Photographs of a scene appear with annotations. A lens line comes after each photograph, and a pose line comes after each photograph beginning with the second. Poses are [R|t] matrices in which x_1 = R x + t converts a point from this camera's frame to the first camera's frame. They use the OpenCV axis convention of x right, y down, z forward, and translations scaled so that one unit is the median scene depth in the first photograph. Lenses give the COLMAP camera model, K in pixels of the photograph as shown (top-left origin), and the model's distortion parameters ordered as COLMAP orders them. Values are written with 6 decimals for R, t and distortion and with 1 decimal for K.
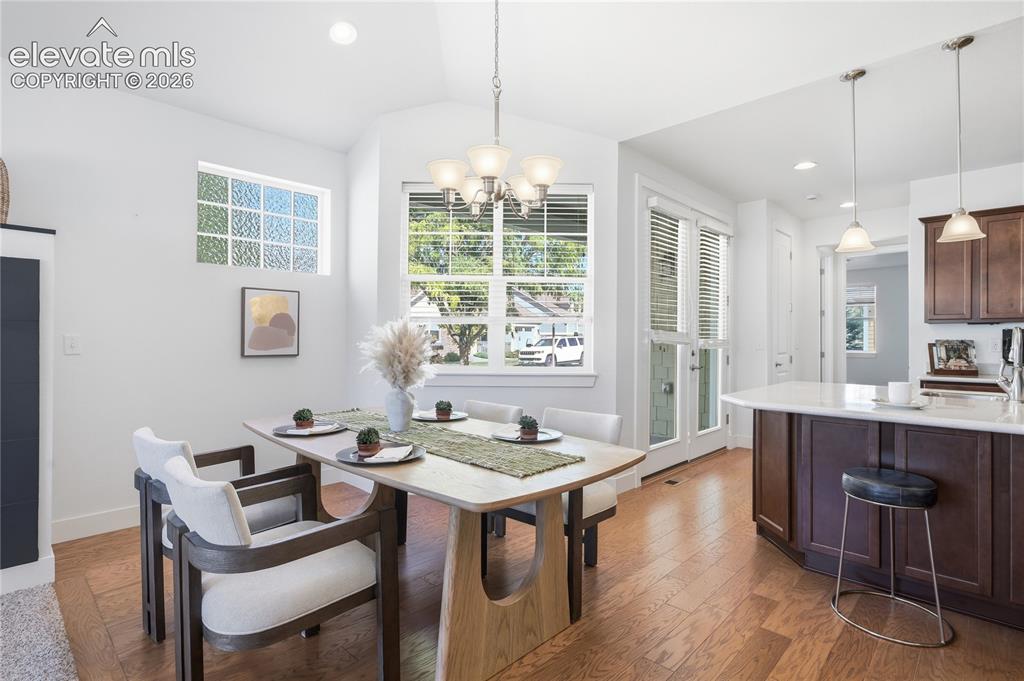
lens RADIAL K [[499.9, 0, 517.9], [0, 499.9, 339.5], [0, 0, 1]] dist [0.000313, 0.000619]
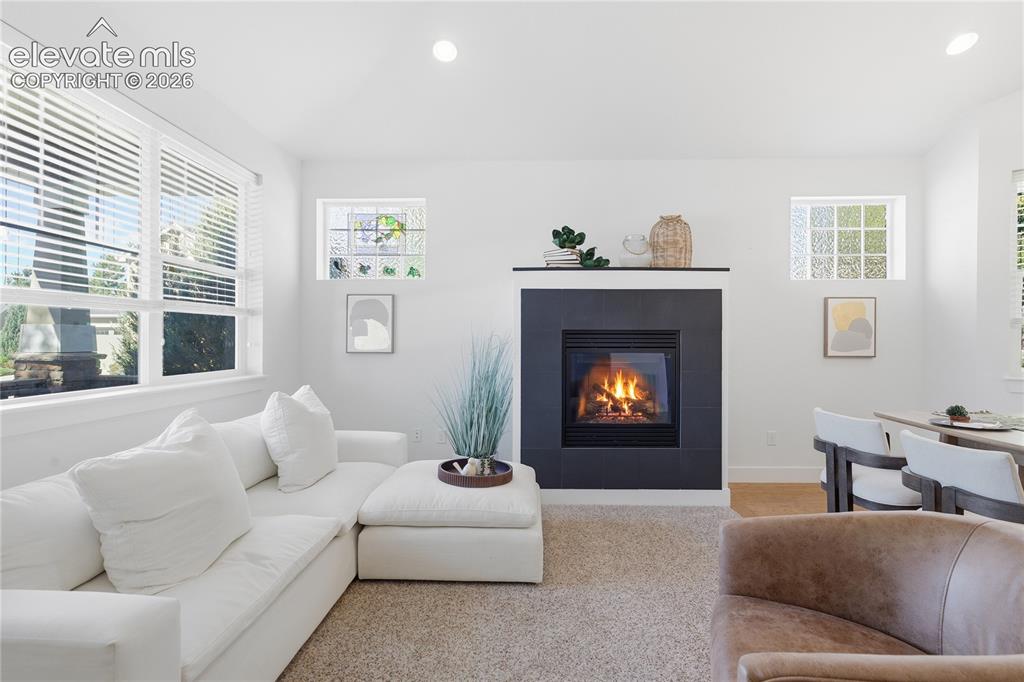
lens RADIAL K [[499.9, 0, 517.9], [0, 499.9, 340.0], [0, 0, 1]] dist [0.000313, 0.000619]
pose [[0.674882, -0.003656, -0.737917, -0.178134], [0.001855, 0.999993, -0.003259, -0.002728], [0.737924, 0.000831, 0.674884, -0.309796]]
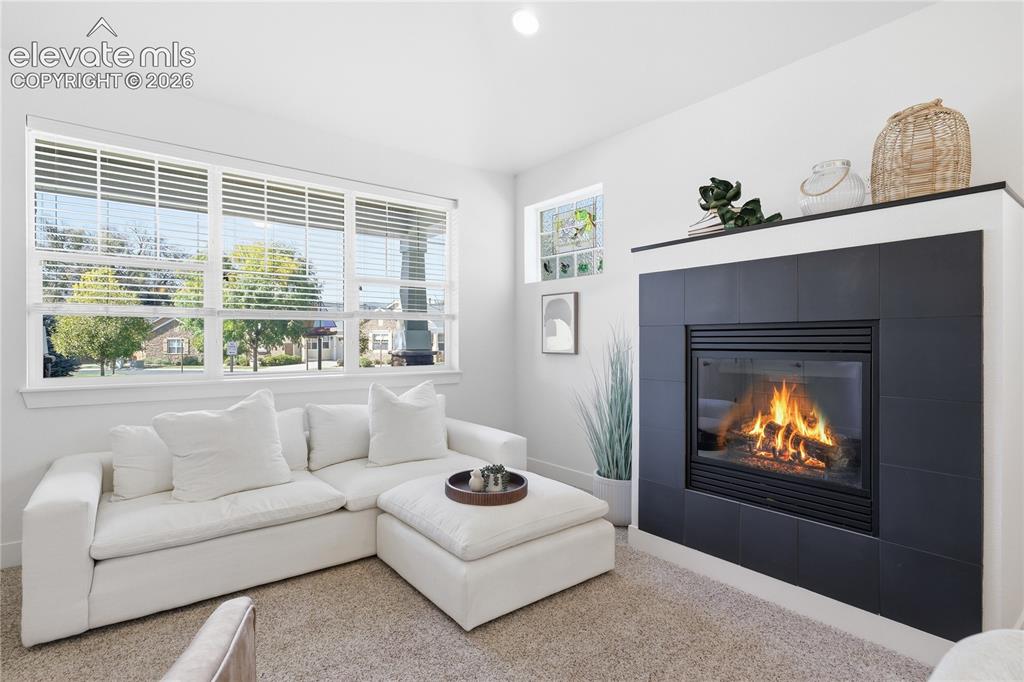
lens RADIAL K [[513.2, 0, 514.6], [0, 513.2, 338.9], [0, 0, 1]] dist [0.005435, 0.001161]
pose [[-0.139630, -0.007257, -0.990177, -0.090020], [0.001515, 0.999970, -0.007543, -0.001425], [0.990203, -0.002553, -0.139615, 0.292412]]
